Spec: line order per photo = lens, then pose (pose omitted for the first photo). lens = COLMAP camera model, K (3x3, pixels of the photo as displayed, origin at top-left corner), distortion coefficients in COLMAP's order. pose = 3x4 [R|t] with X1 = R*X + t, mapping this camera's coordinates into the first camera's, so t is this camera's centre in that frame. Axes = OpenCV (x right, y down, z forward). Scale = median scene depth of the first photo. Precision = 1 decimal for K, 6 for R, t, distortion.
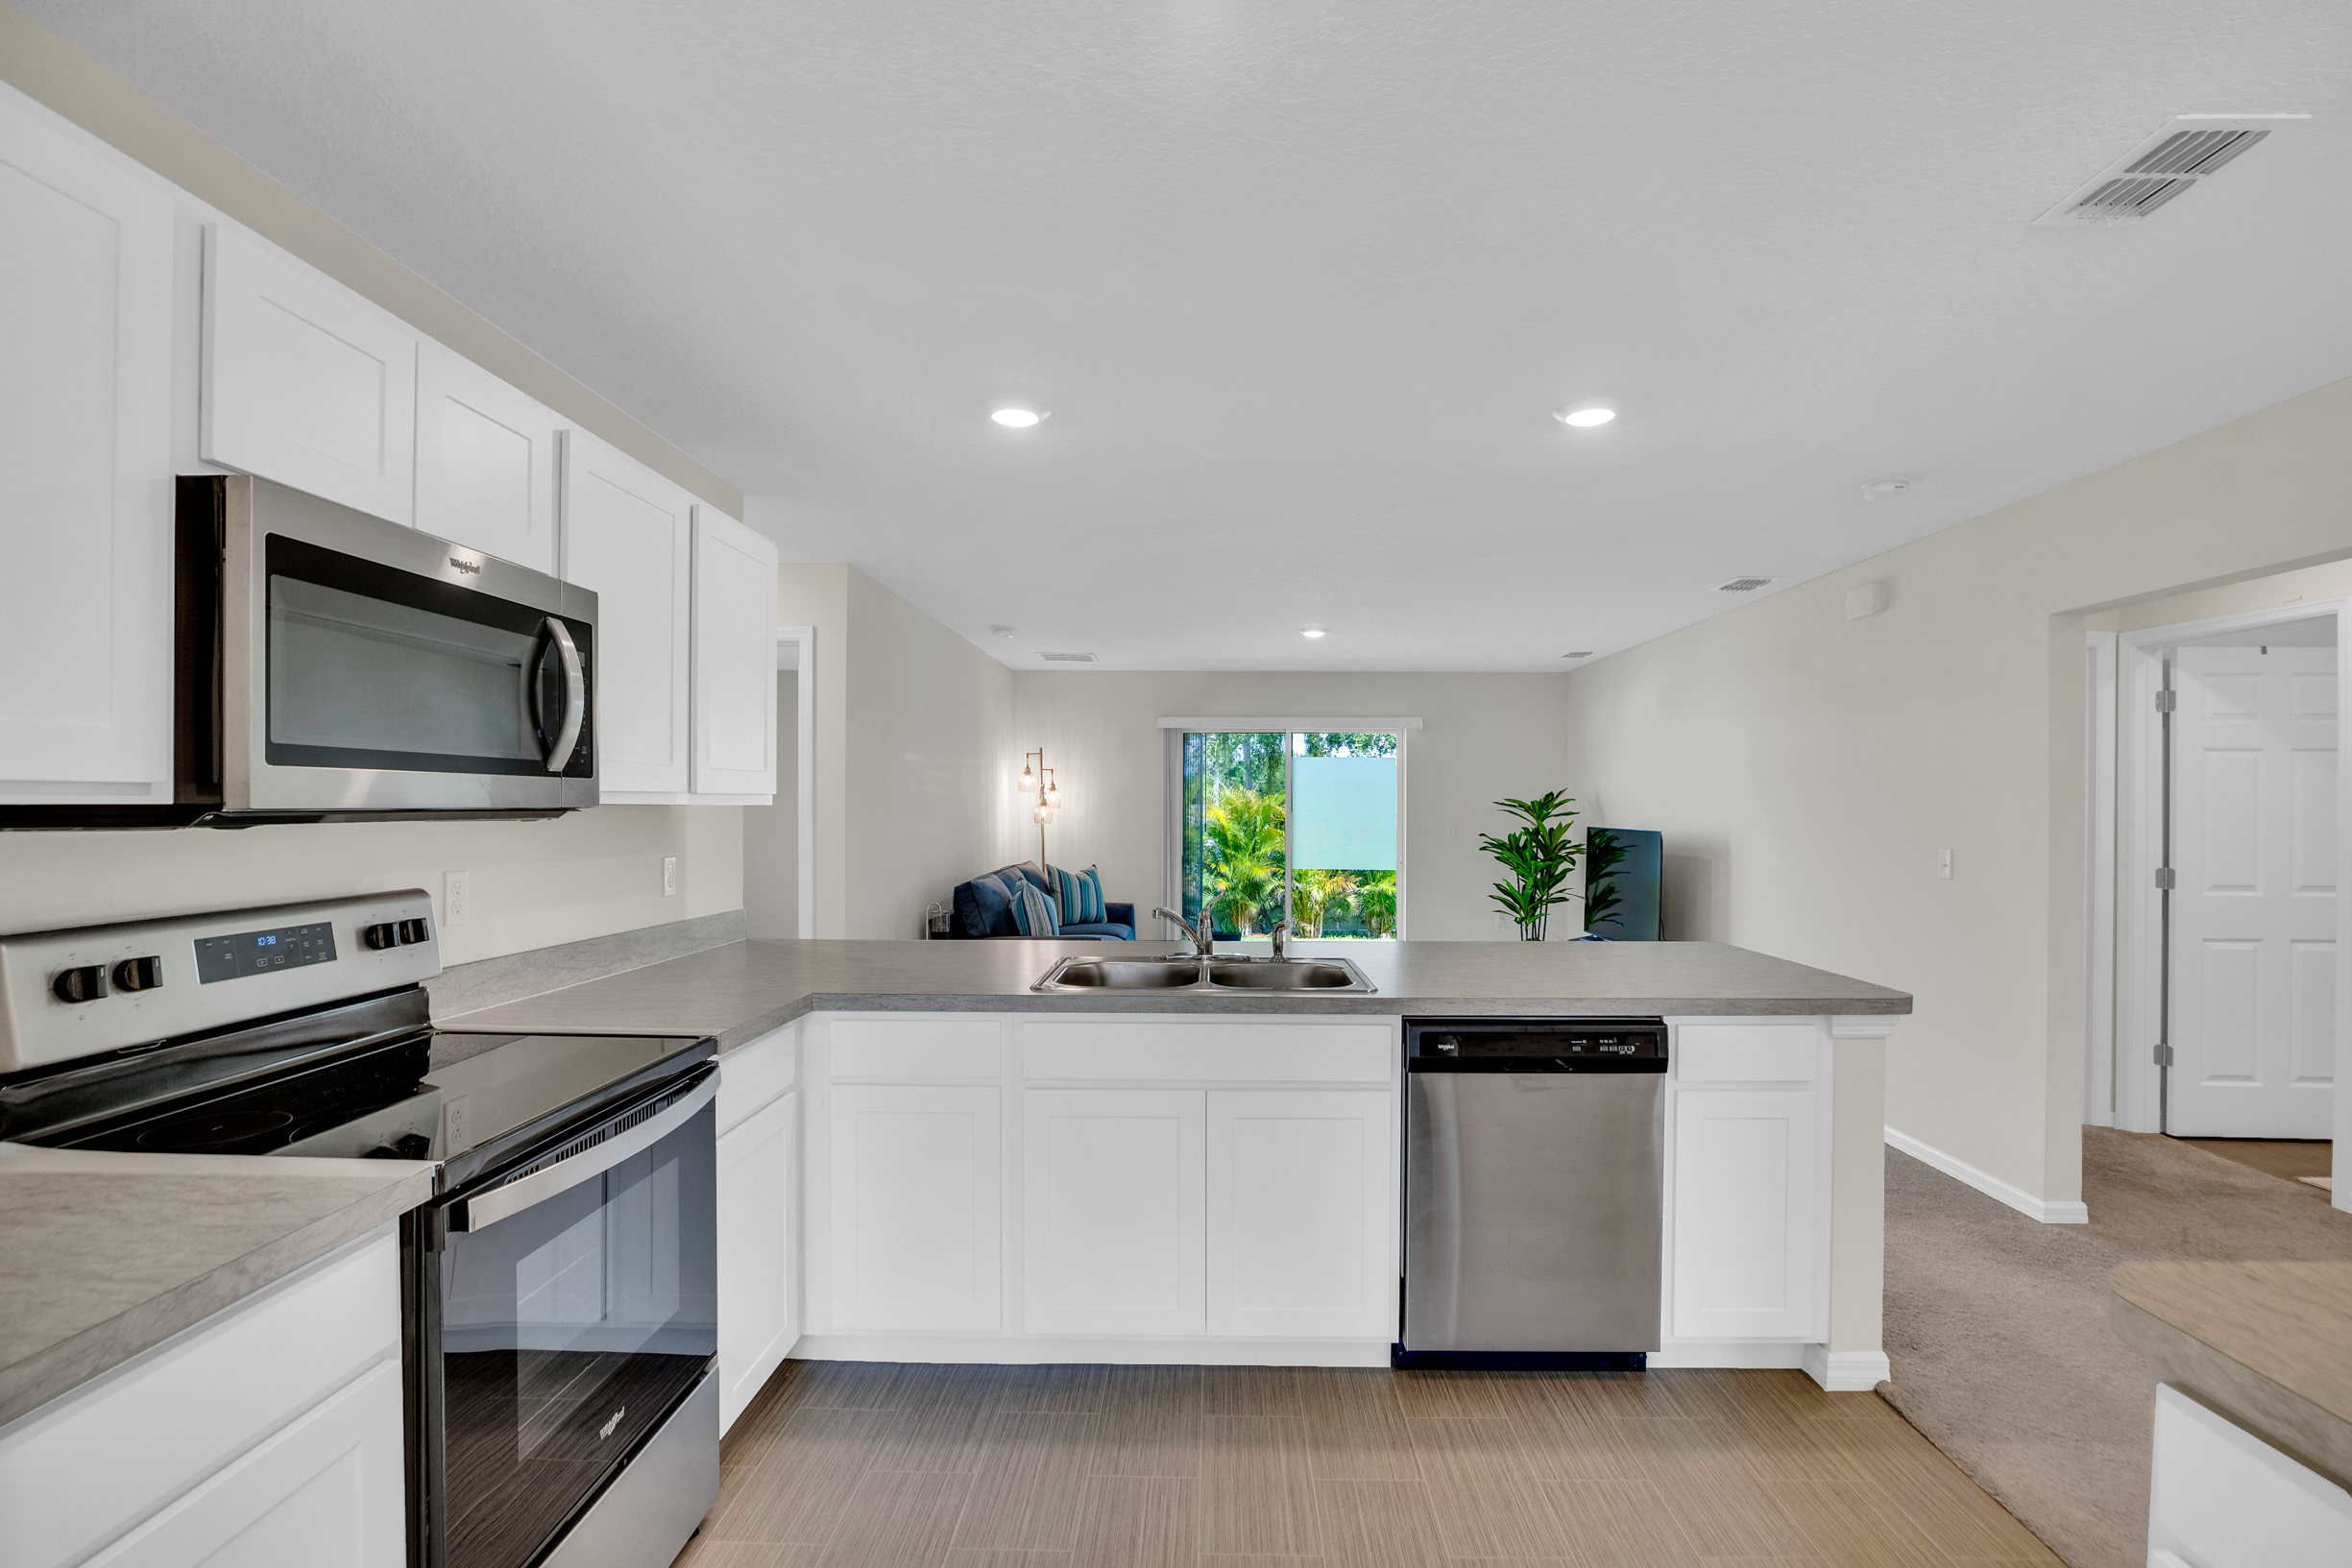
lens RADIAL K [[1082.3, 0, 1192.5], [0, 1082.3, 808.4], [0, 0, 1]] dist [-0.038248, 0.011245]
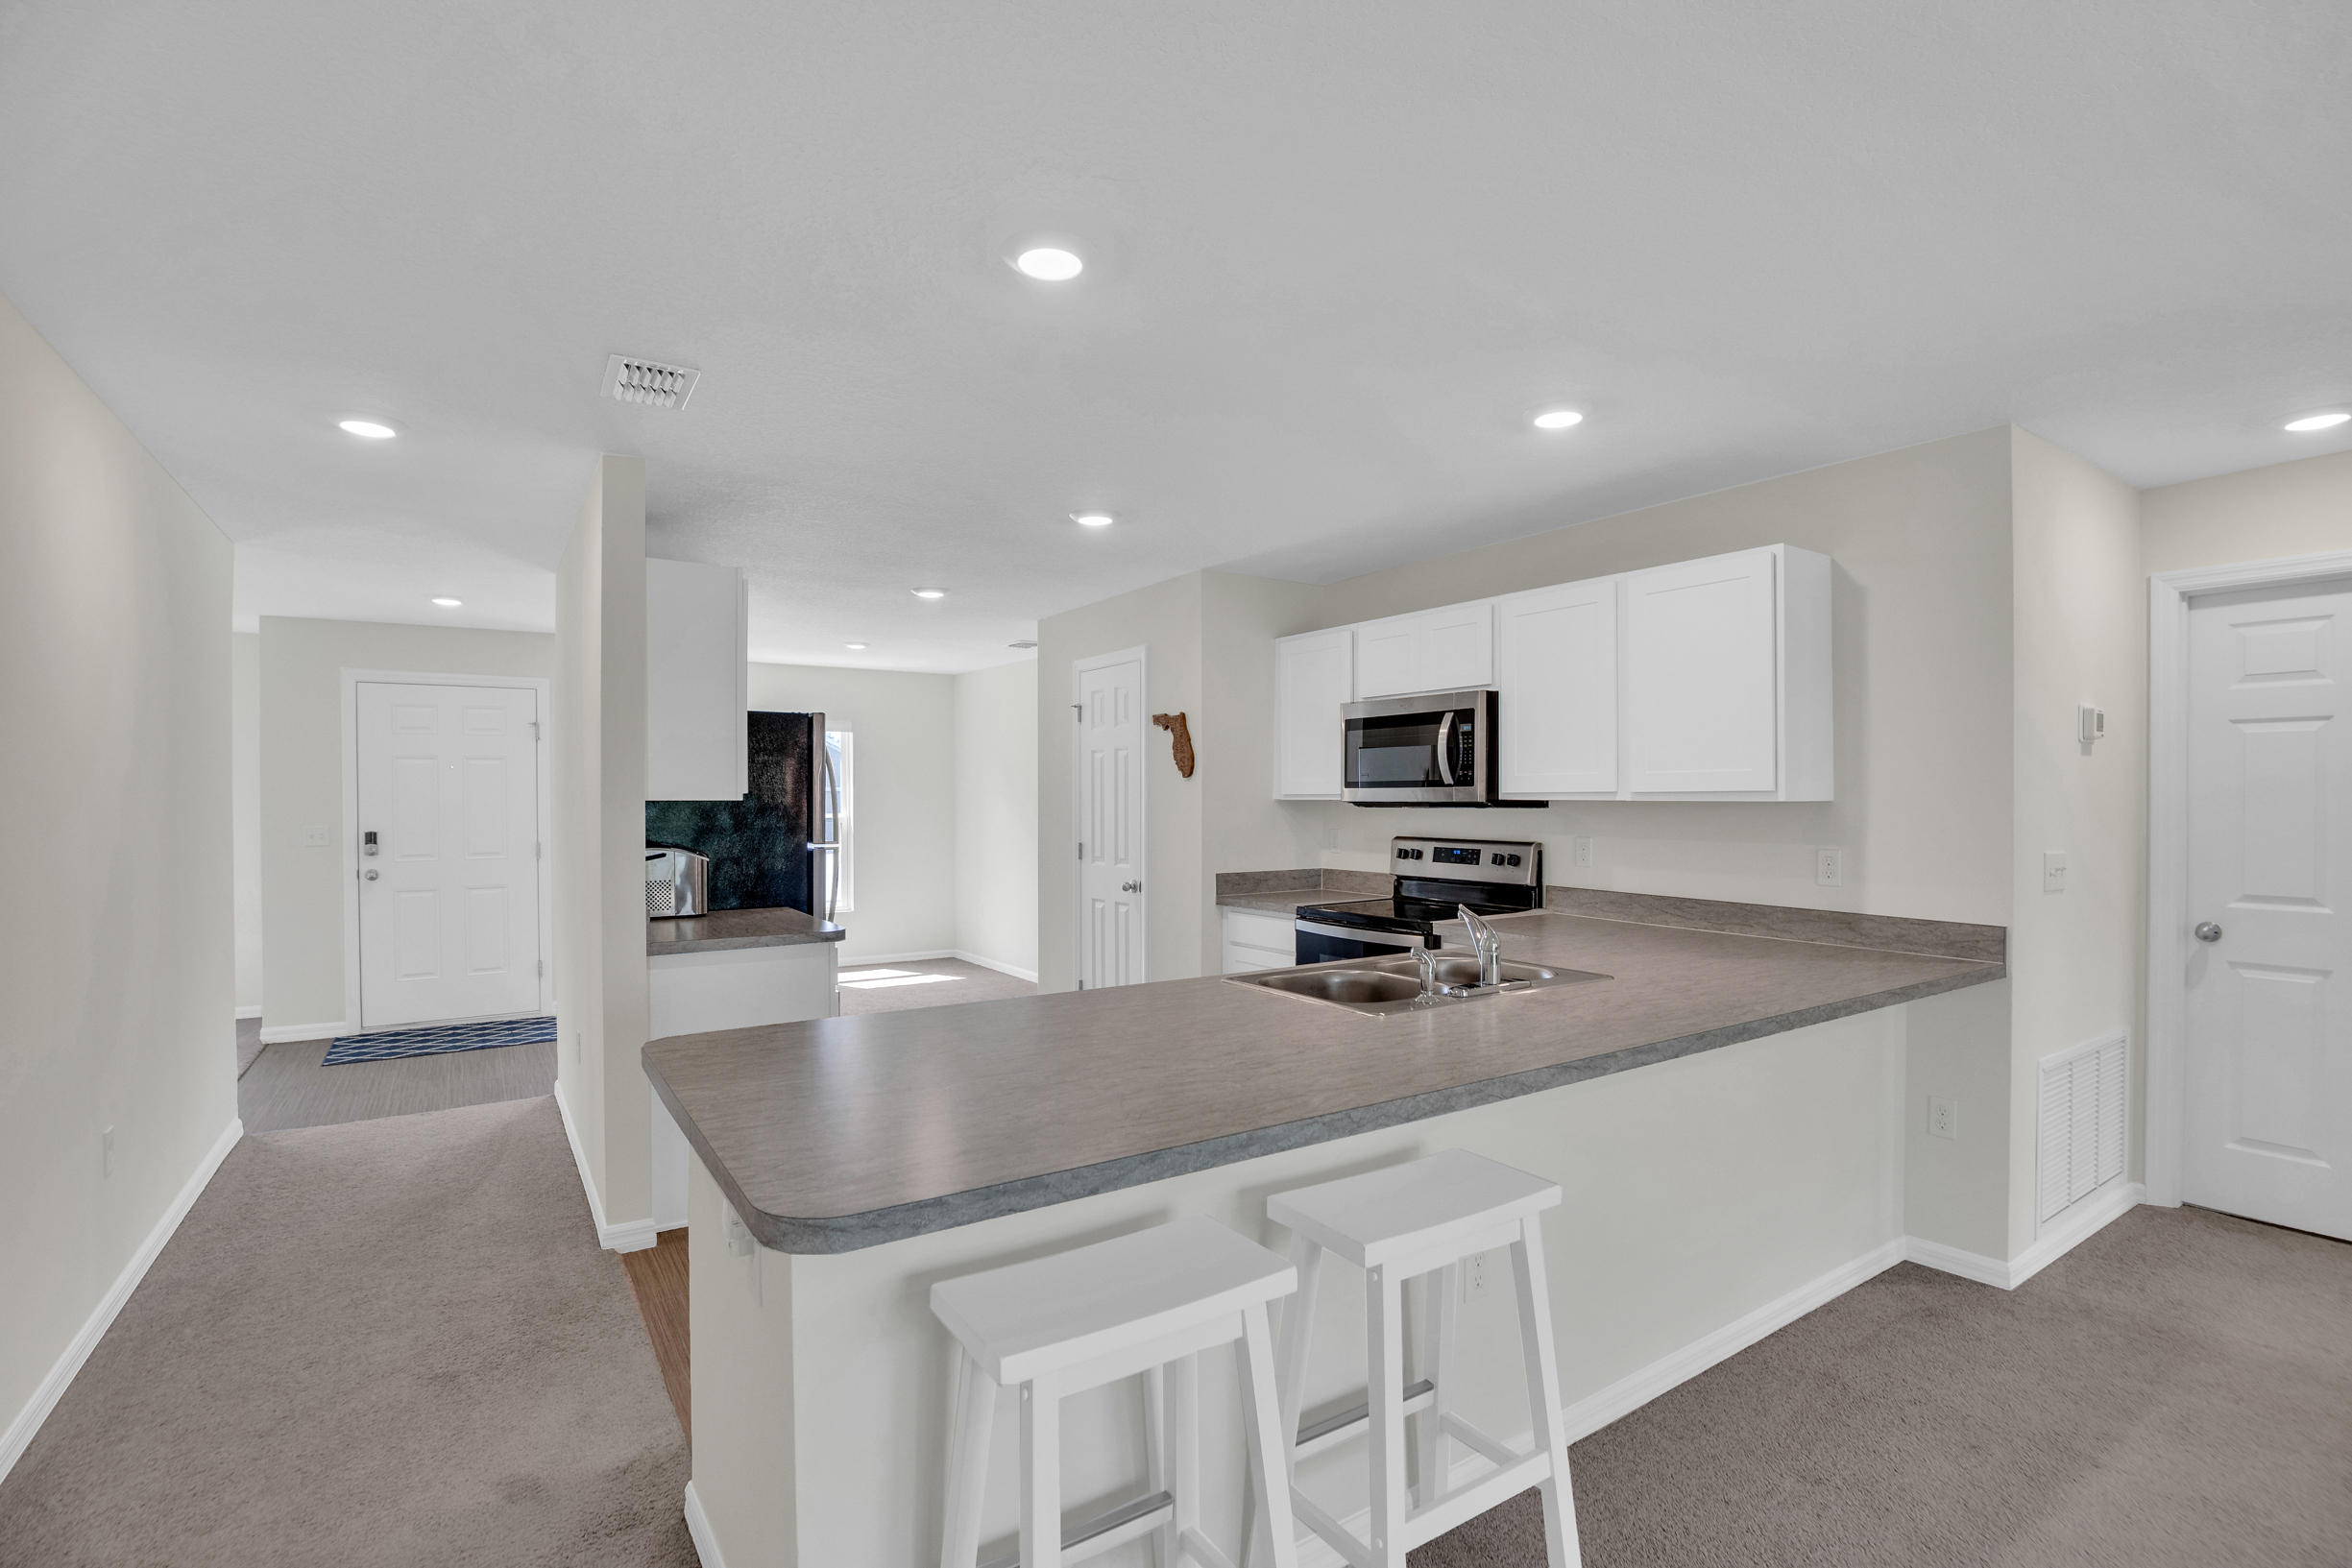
lens RADIAL K [[1082.3, 0, 1190.5], [0, 1082.3, 799.8], [0, 0, 1]] dist [-0.038248, 0.011245]
pose [[-0.811847, -0.000856, -0.583870, 0.272484], [-0.004003, 0.999984, 0.004100, -0.002902], [0.583857, 0.005666, -0.811837, 0.620037]]
